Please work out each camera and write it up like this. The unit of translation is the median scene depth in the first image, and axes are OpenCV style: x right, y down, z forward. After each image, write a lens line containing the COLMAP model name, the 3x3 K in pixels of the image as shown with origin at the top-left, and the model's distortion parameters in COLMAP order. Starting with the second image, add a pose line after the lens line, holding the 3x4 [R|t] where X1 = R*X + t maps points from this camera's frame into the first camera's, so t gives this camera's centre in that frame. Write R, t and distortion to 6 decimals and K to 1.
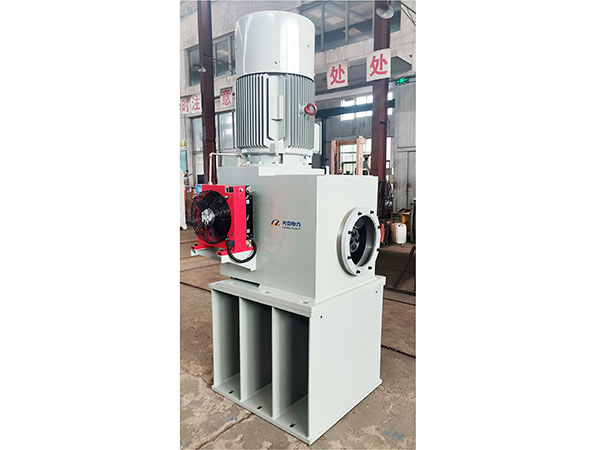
lens RADIAL K [[430.4, 0, 300.0], [0, 430.4, 225.0], [0, 0, 1]] dist [-0.000692, -0.000212]
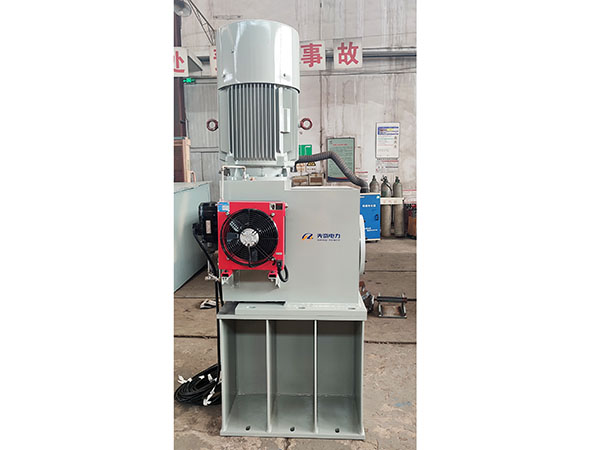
lens RADIAL K [[441.4, 0, 300.2], [0, 441.4, 208.6], [0, 0, 1]] dist [0.002711, 0.001106]
pose [[0.760345, -0.066163, 0.646140, -0.694091], [0.081741, 0.996636, 0.005865, -0.073493], [-0.644355, 0.048356, 0.763196, 0.211641]]
